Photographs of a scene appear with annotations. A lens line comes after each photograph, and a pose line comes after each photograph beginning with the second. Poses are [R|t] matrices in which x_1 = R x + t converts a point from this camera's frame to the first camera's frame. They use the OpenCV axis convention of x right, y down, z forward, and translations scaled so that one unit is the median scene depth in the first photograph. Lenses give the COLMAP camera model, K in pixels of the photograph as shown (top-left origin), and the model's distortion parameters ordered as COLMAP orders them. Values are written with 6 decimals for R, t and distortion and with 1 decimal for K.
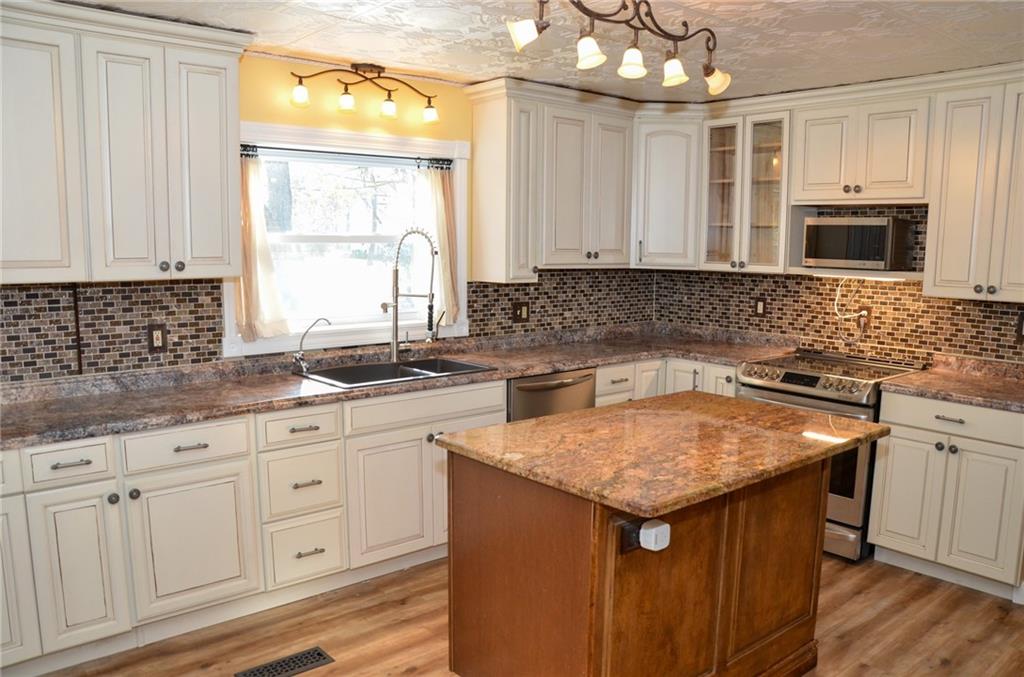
lens RADIAL K [[804.3, 0, 506.2], [0, 804.3, 346.7], [0, 0, 1]] dist [-0.145222, 0.098894]
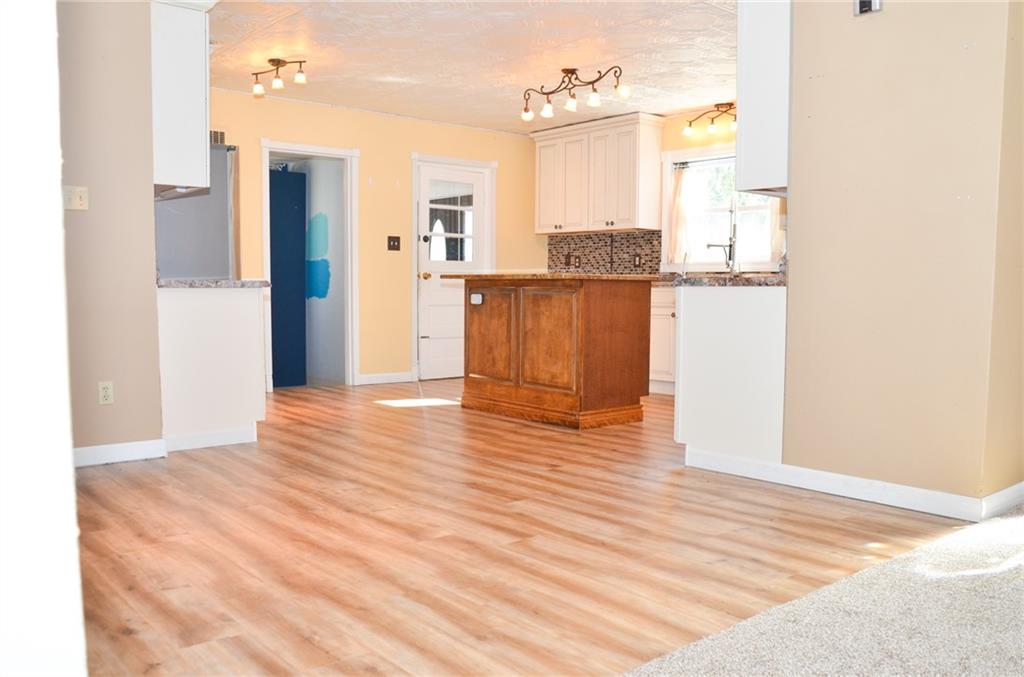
lens RADIAL K [[804.3, 0, 512.0], [0, 804.3, 342.3], [0, 0, 1]] dist [-0.145222, 0.098894]
pose [[-0.011383, 0.064269, -0.997868, 1.647359], [-0.138649, 0.988191, 0.065227, 0.107713], [0.990276, 0.139096, -0.002338, 0.663512]]
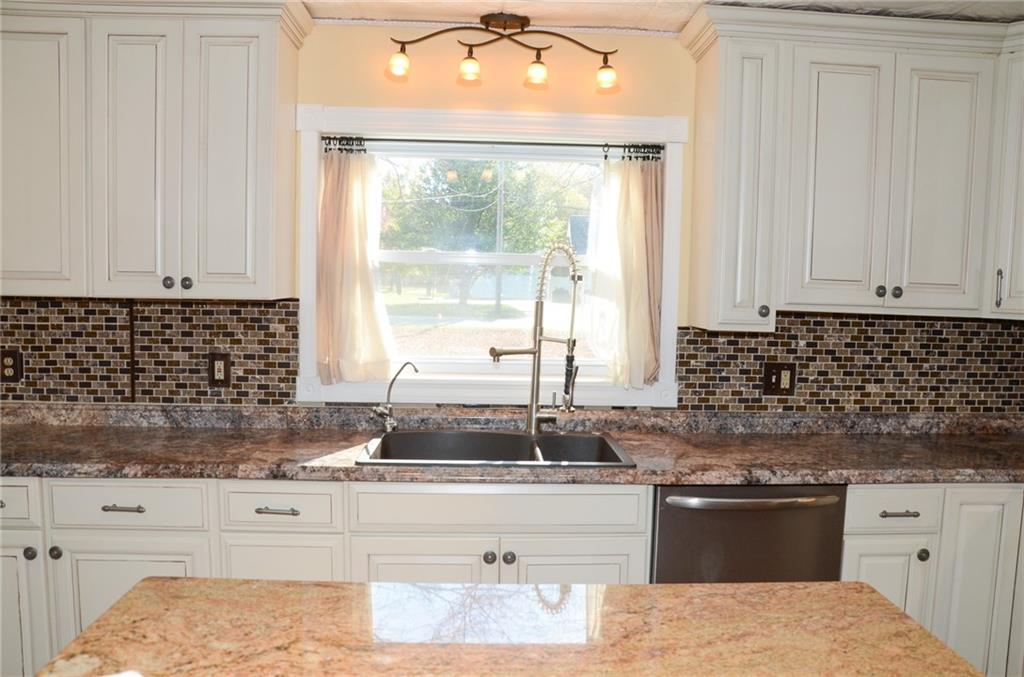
lens RADIAL K [[804.3, 0, 491.2], [0, 804.3, 346.2], [0, 0, 1]] dist [-0.145222, 0.098894]
pose [[0.789714, 0.060337, -0.610501, 0.290099], [-0.095926, 0.995056, -0.025742, -0.040073], [0.605929, 0.078892, 0.791597, 0.474271]]
